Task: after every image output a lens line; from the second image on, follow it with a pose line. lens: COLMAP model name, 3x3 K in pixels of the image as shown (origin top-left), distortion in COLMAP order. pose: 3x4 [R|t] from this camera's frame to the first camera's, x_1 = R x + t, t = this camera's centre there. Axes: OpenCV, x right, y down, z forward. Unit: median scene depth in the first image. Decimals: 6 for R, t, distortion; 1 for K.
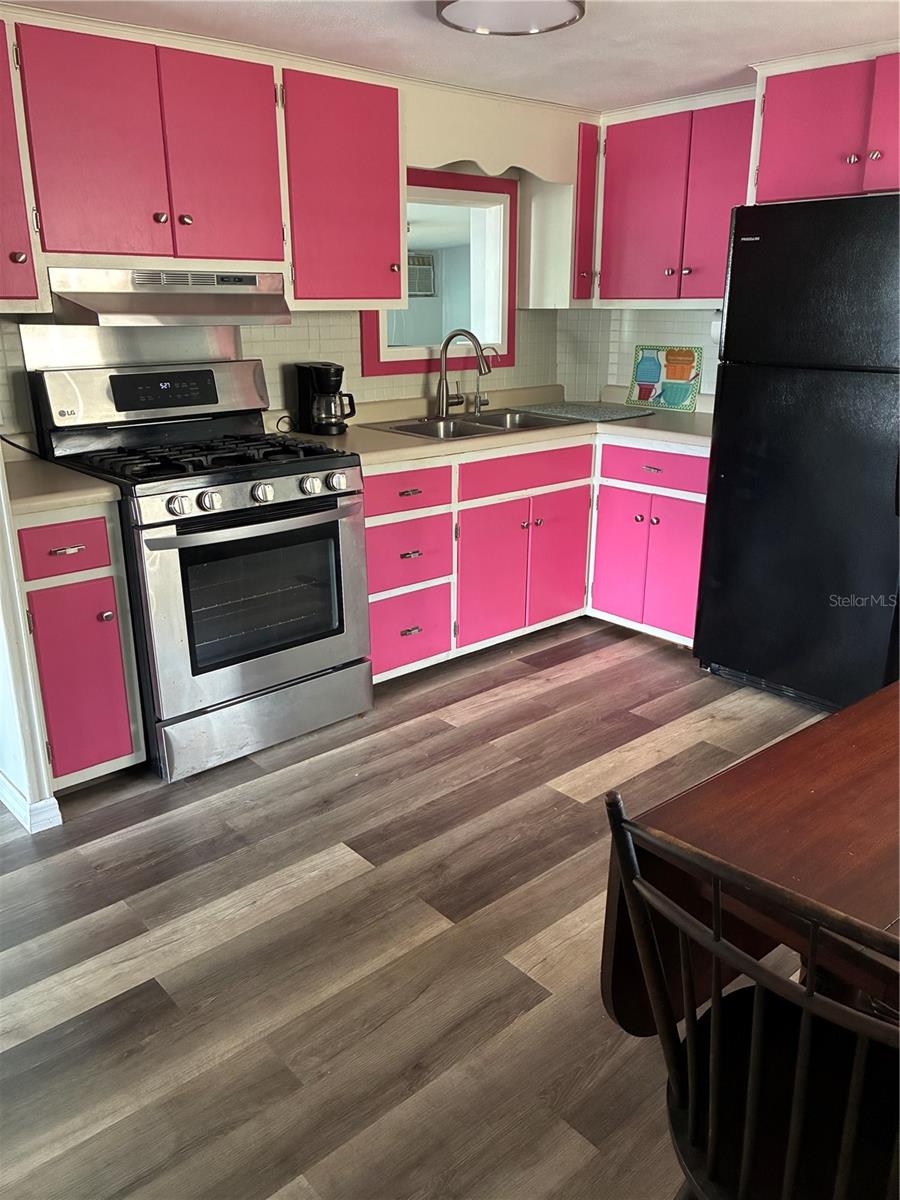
lens RADIAL K [[924.2, 0, 452.6], [0, 924.2, 598.3], [0, 0, 1]] dist [0.060836, -0.014125]
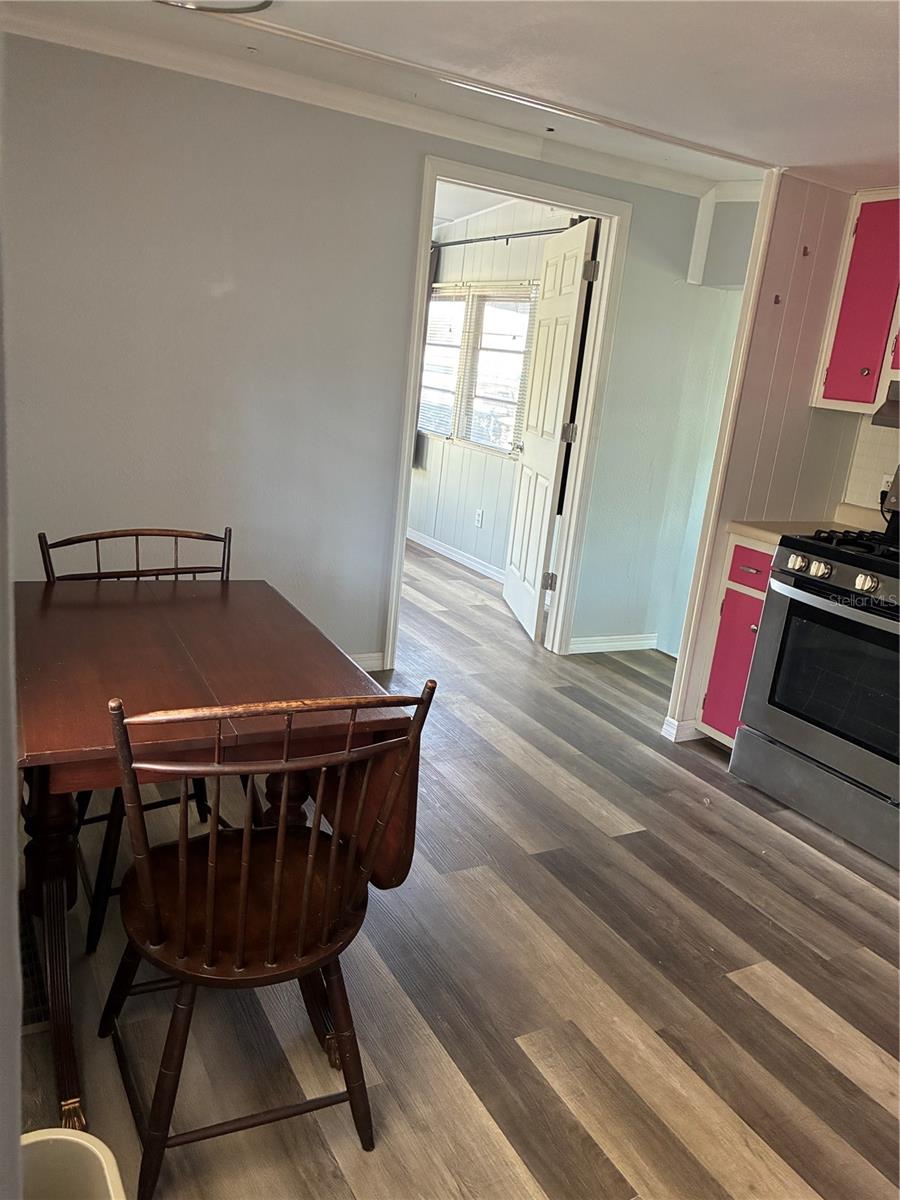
lens RADIAL K [[924.2, 0, 450.2], [0, 924.2, 601.5], [0, 0, 1]] dist [0.060836, -0.014125]
pose [[-0.216865, 0.229561, -0.948826, 1.033079], [-0.403690, 0.863868, 0.301274, -0.254349], [0.888821, 0.448368, -0.094671, 0.787450]]
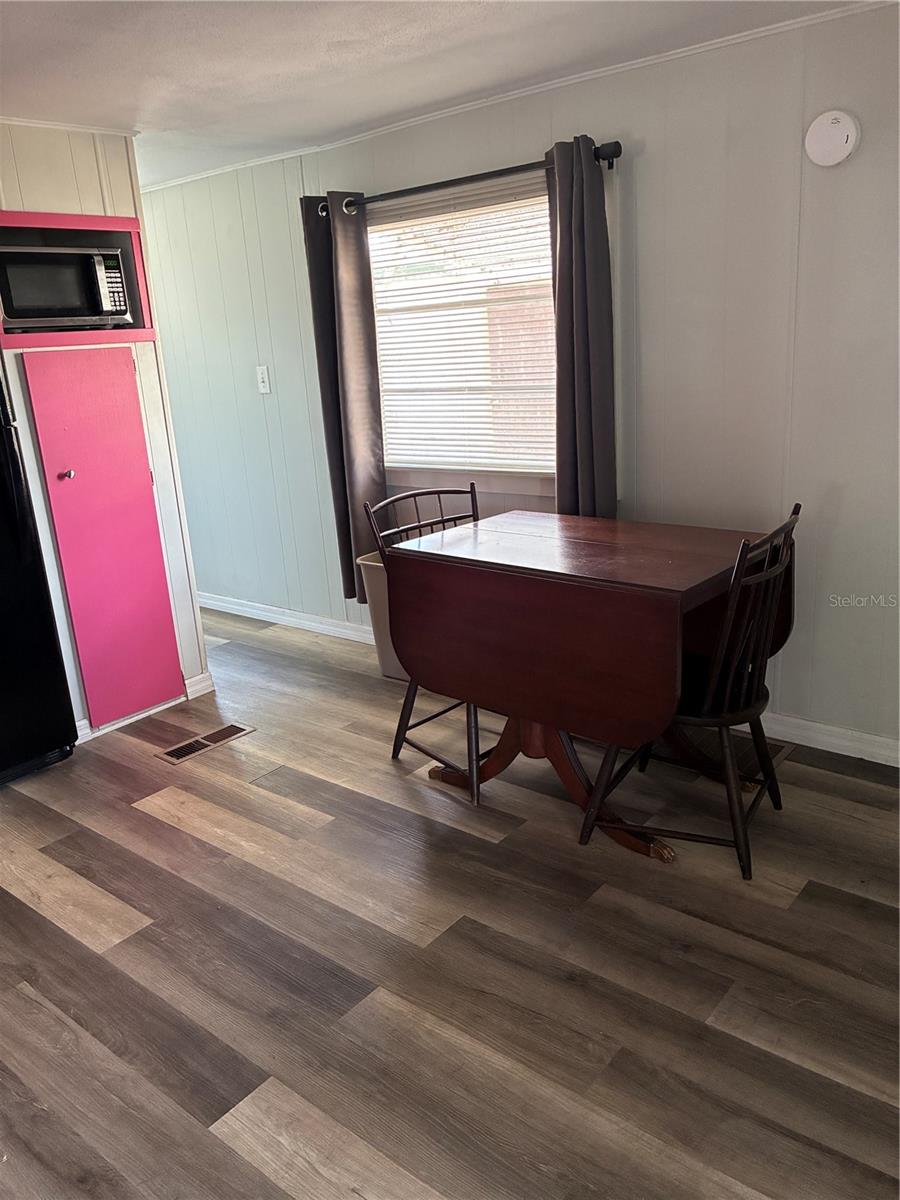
lens RADIAL K [[924.2, 0, 449.9], [0, 924.2, 598.6], [0, 0, 1]] dist [0.060836, -0.014125]
pose [[-0.153330, -0.264682, 0.952068, -0.721779], [0.374043, 0.876228, 0.303837, -0.224825], [-0.914649, 0.402701, -0.035349, 0.735687]]
